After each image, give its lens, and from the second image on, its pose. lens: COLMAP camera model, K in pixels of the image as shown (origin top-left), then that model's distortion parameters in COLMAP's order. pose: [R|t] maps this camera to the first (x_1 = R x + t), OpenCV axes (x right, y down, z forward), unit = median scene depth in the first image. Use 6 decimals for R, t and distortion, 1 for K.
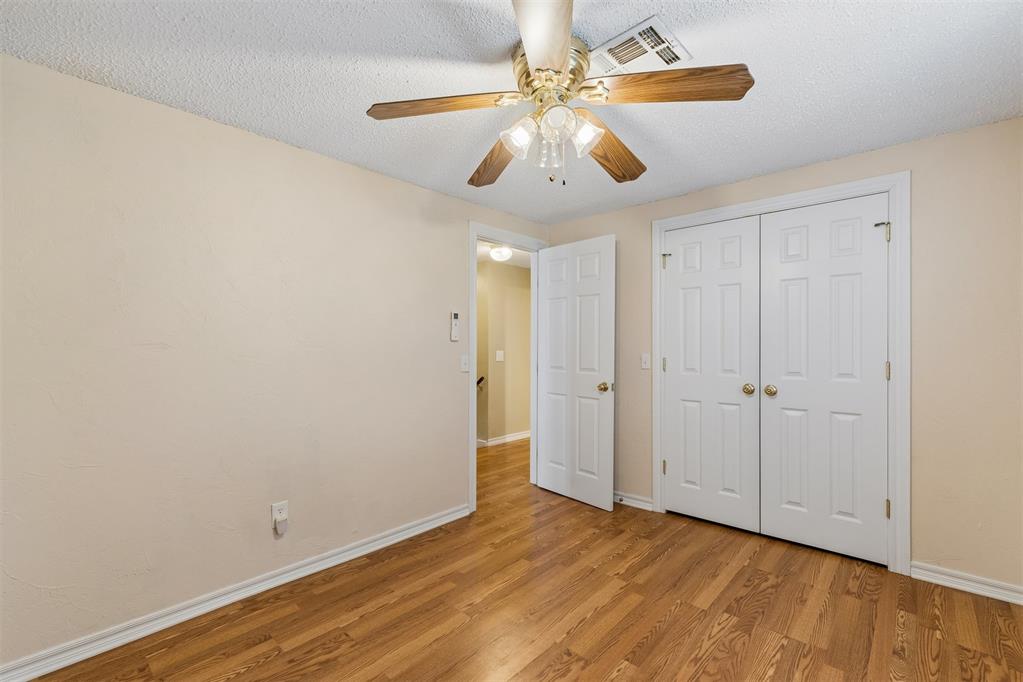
lens RADIAL K [[427.9, 0, 510.8], [0, 427.9, 335.3], [0, 0, 1]] dist [0.010187, 0.000013]
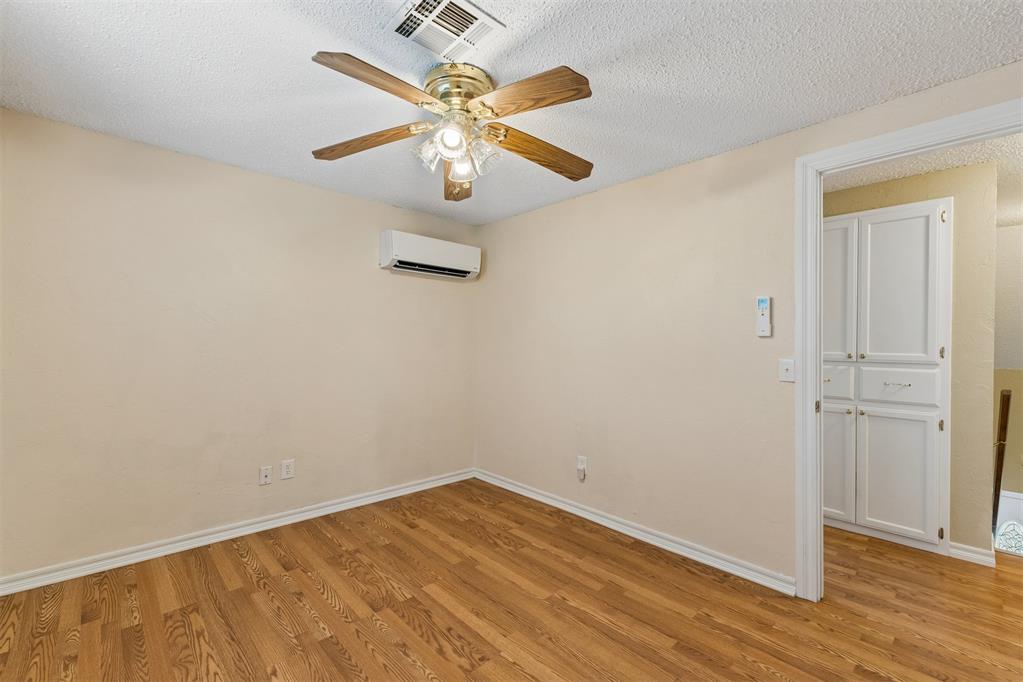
lens RADIAL K [[427.2, 0, 507.2], [0, 427.2, 347.8], [0, 0, 1]] dist [0.006575, -0.000063]
pose [[-0.053867, 0.008348, -0.998513, 0.824250], [0.018523, 0.999801, 0.007360, 0.036488], [0.998376, -0.018099, -0.054011, 0.861352]]
